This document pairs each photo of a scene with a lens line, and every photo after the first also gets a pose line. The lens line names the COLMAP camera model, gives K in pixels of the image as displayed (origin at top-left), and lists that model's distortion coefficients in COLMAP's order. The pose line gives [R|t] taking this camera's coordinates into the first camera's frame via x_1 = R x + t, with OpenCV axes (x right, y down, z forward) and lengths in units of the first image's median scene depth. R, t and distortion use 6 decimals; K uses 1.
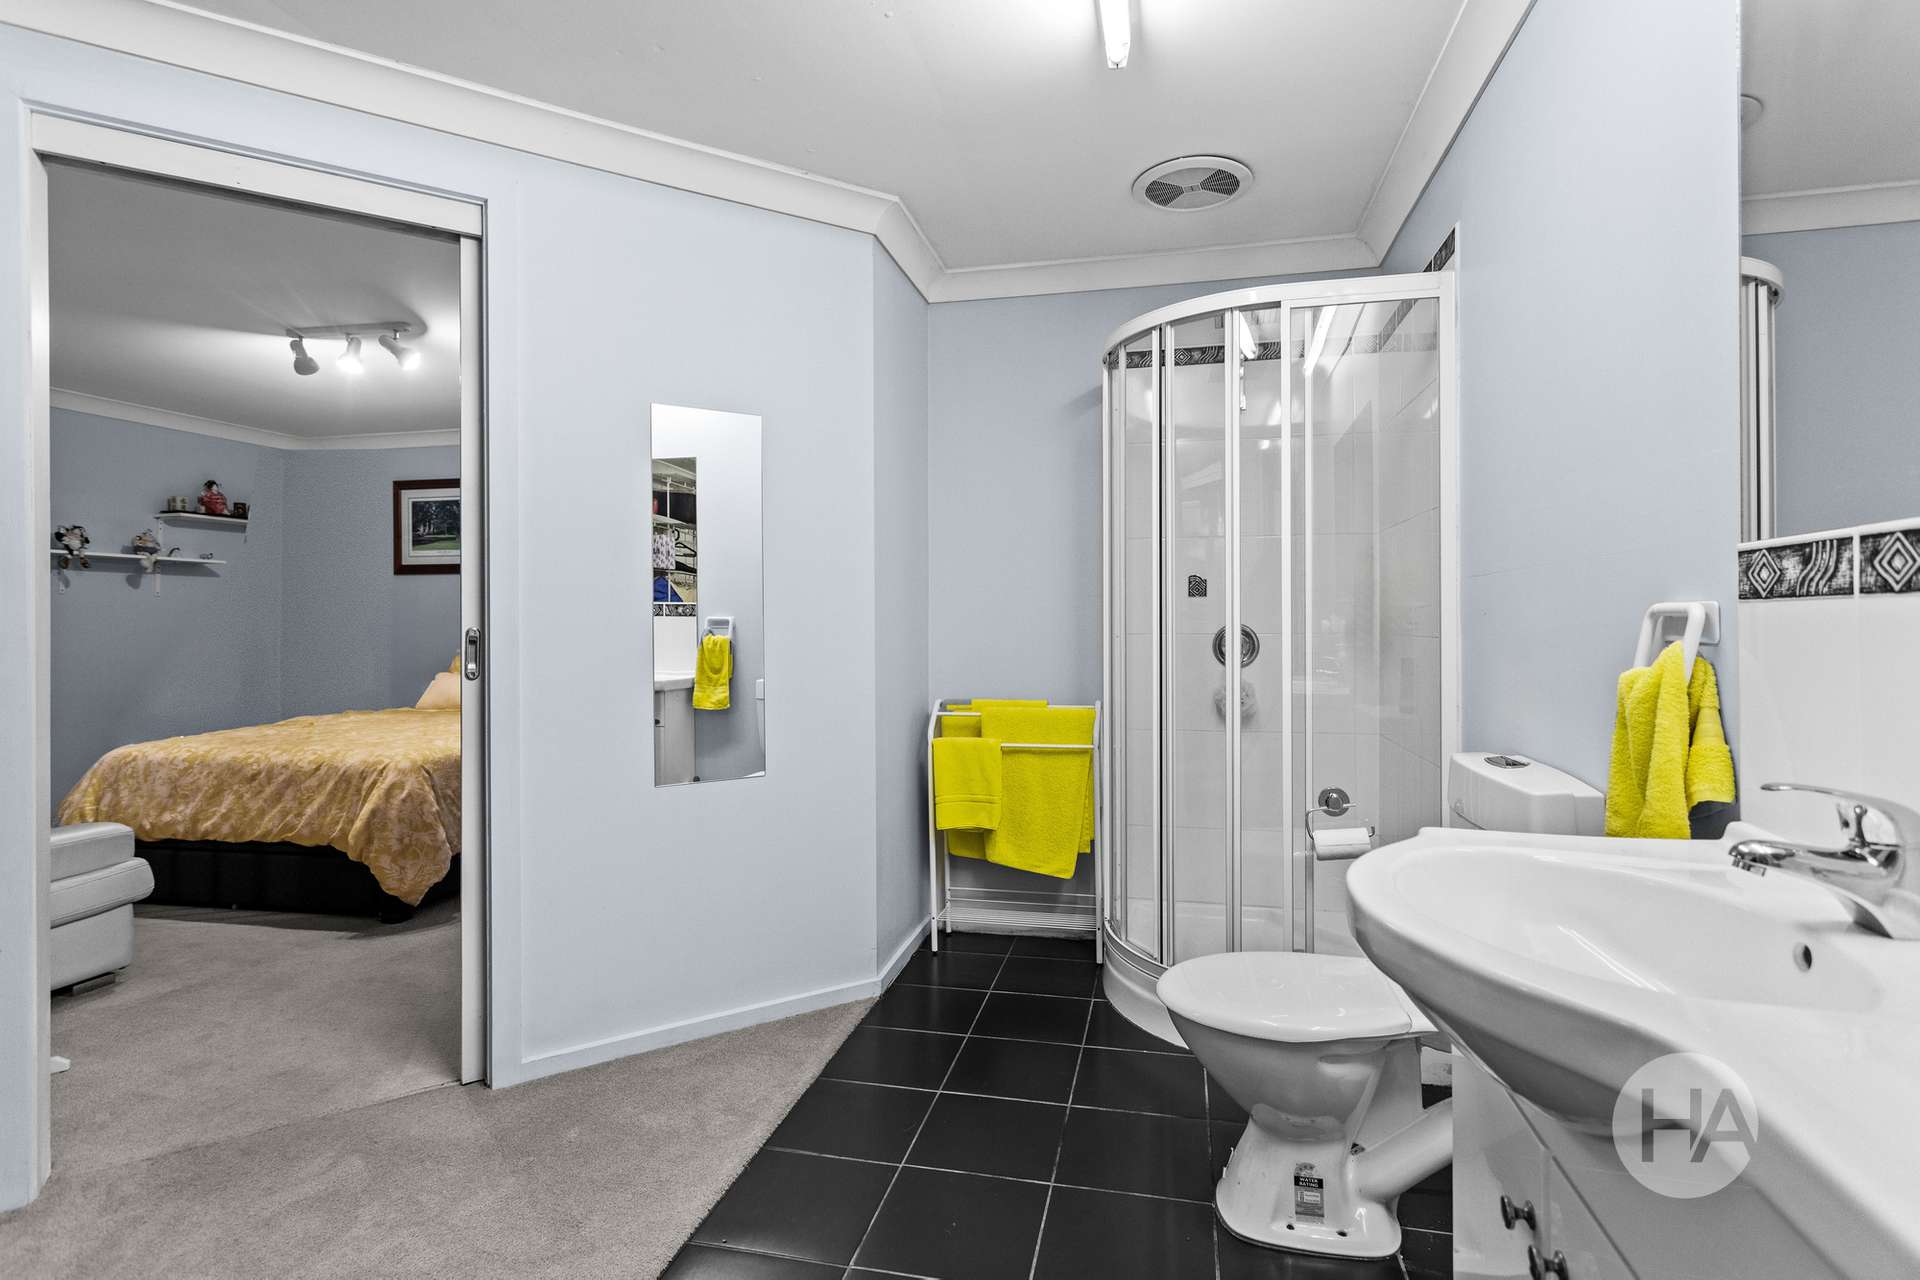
lens RADIAL K [[936.5, 0, 962.8], [0, 936.5, 616.6], [0, 0, 1]] dist [0.013500, -0.001591]
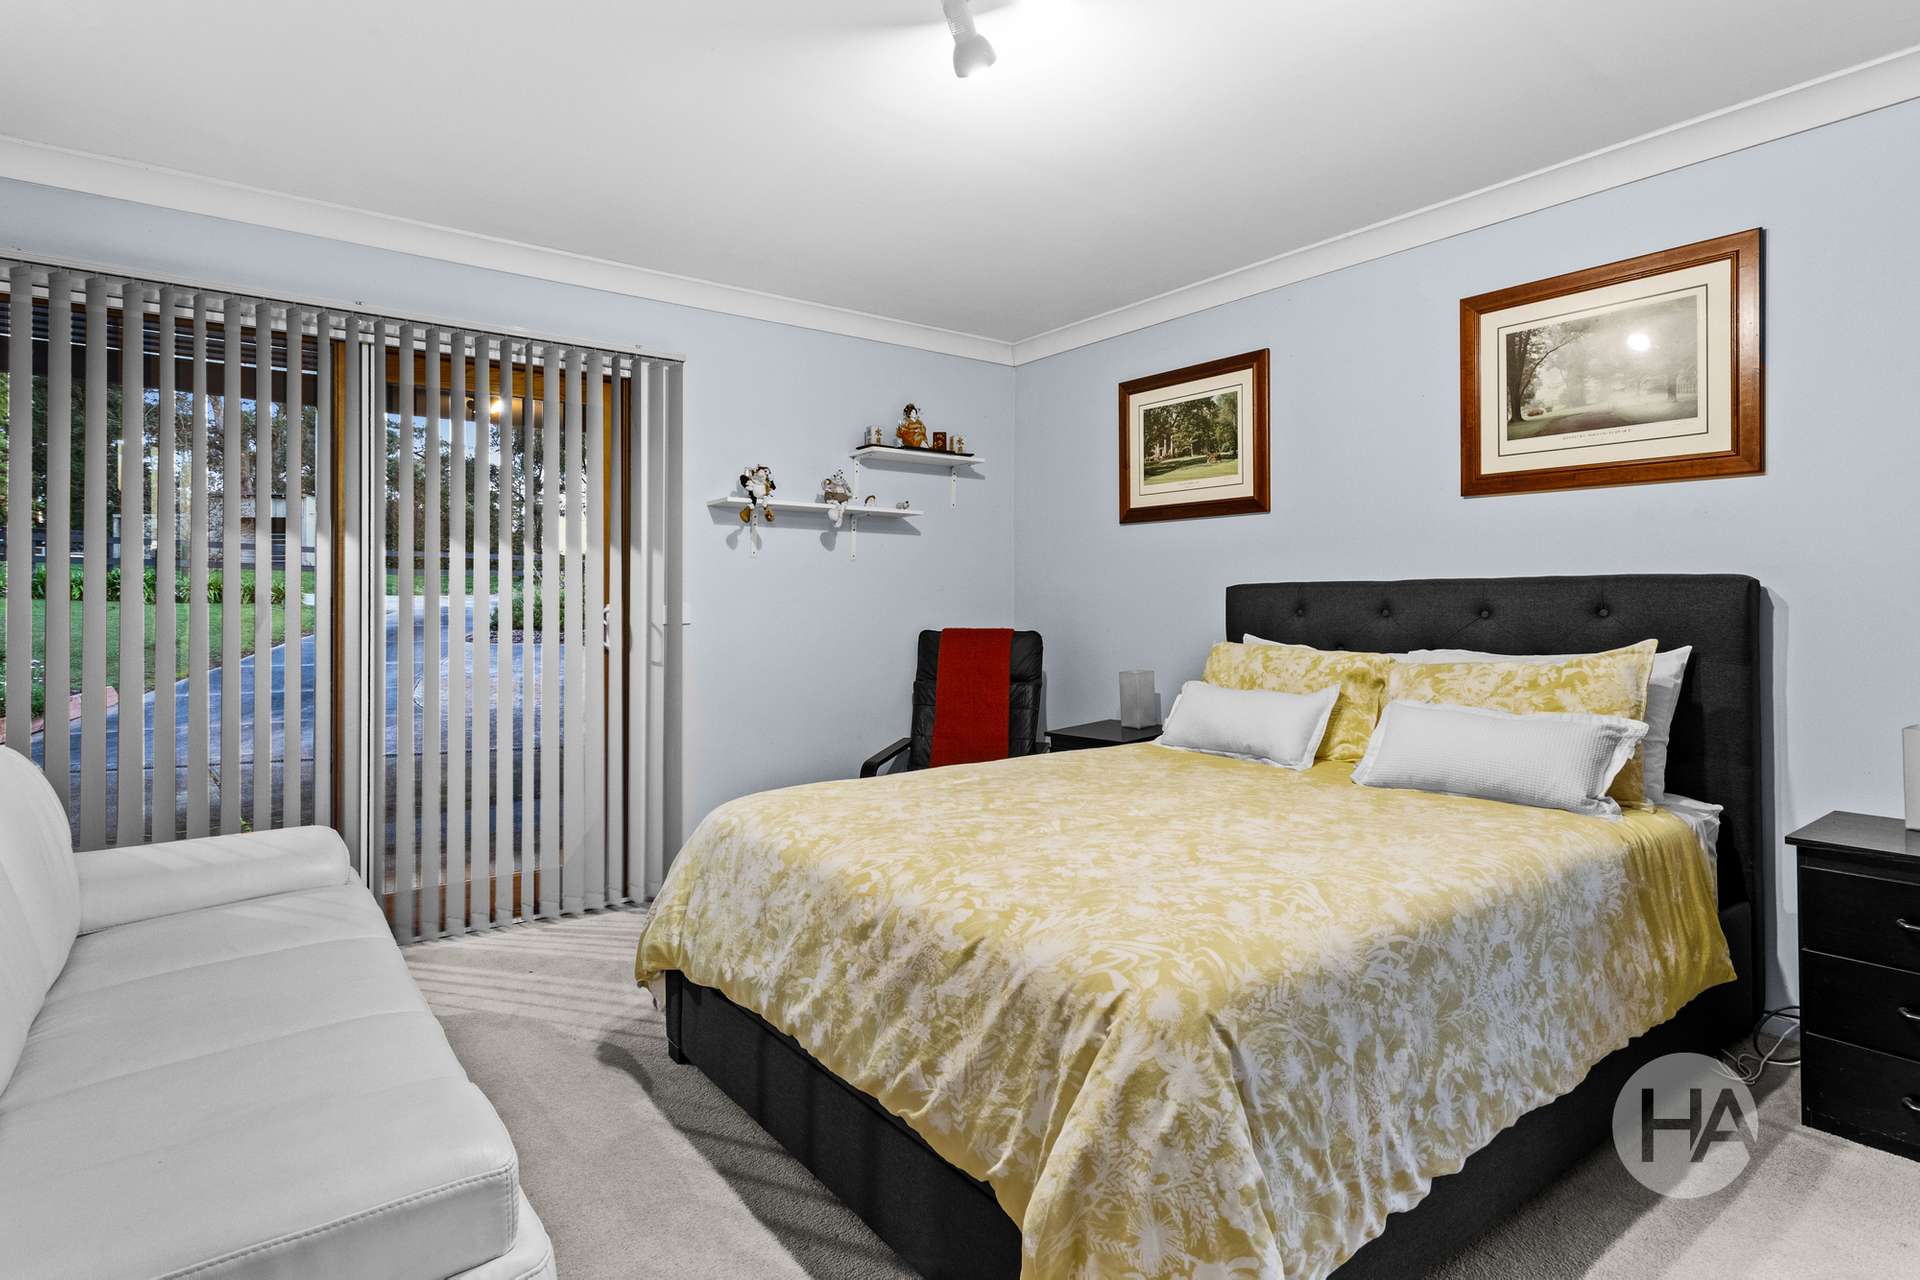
lens RADIAL K [[936.5, 0, 962.8], [0, 936.5, 616.6], [0, 0, 1]] dist [0.013500, -0.001591]
pose [[0.764255, 0.013874, -0.644765, -0.427633], [0.001727, 0.999721, 0.023559, 0.009319], [0.644912, -0.019119, 0.764017, 0.689343]]
